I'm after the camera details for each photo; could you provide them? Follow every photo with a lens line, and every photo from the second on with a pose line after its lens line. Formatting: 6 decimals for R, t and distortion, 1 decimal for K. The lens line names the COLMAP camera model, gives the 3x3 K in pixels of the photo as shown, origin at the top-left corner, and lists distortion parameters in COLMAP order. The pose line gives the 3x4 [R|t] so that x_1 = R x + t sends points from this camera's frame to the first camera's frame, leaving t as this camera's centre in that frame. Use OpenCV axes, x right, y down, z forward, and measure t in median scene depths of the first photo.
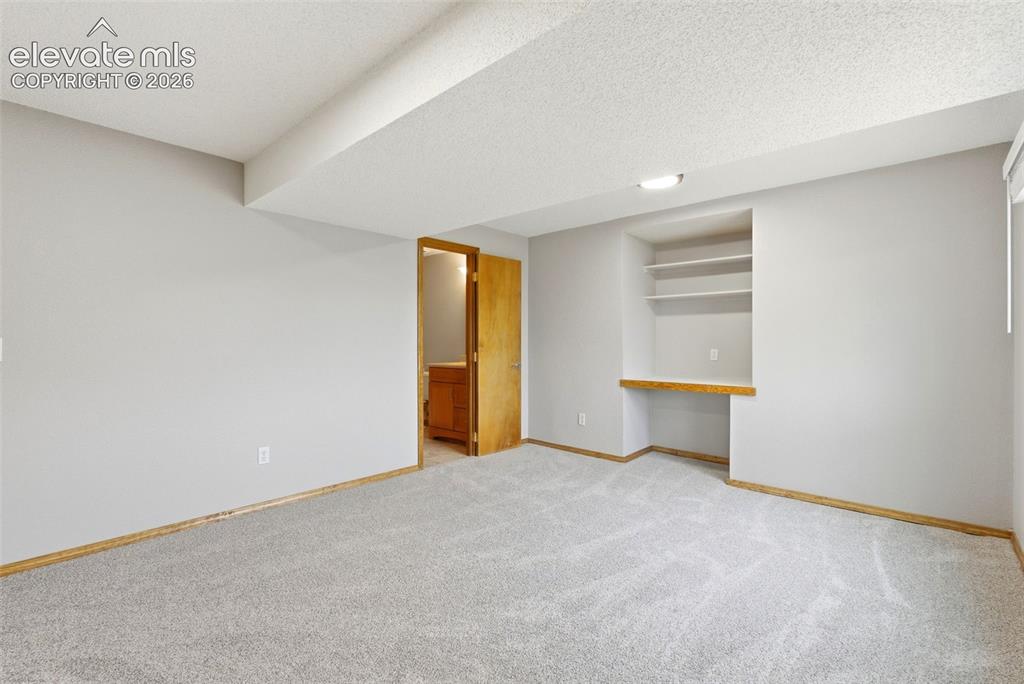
lens RADIAL K [[454.3, 0, 514.7], [0, 454.3, 344.7], [0, 0, 1]] dist [-0.003620, 0.000210]
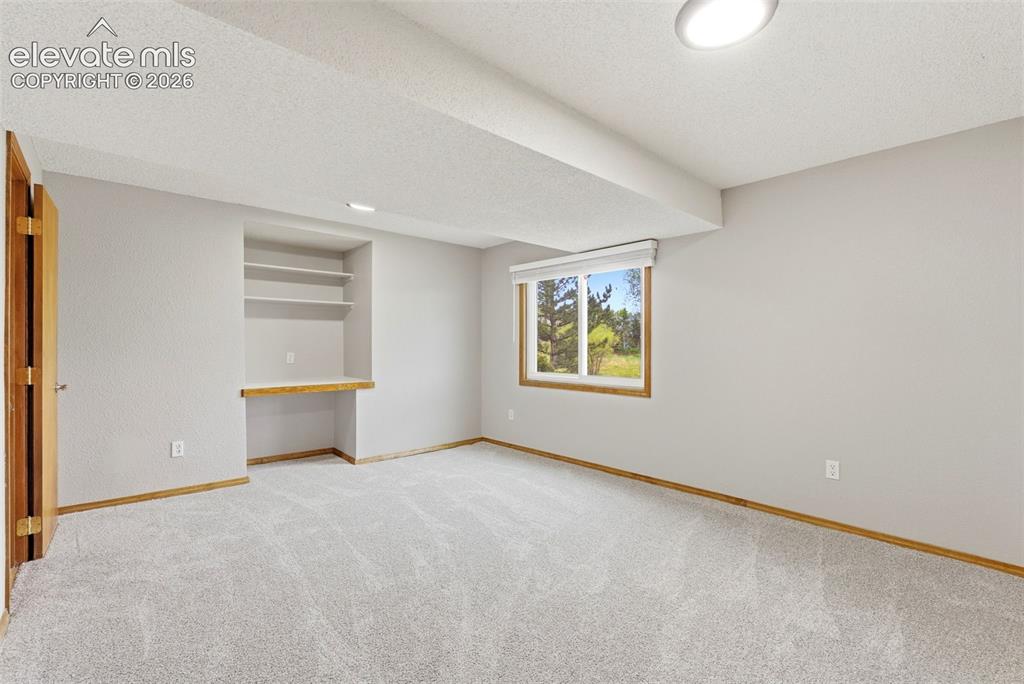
lens RADIAL K [[454.3, 0, 514.7], [0, 454.3, 344.7], [0, 0, 1]] dist [-0.003620, 0.000210]
pose [[0.093251, -0.001462, 0.995642, -0.691012], [0.003317, 0.999994, 0.001157, -0.009566], [-0.995637, 0.003195, 0.093256, 0.468132]]
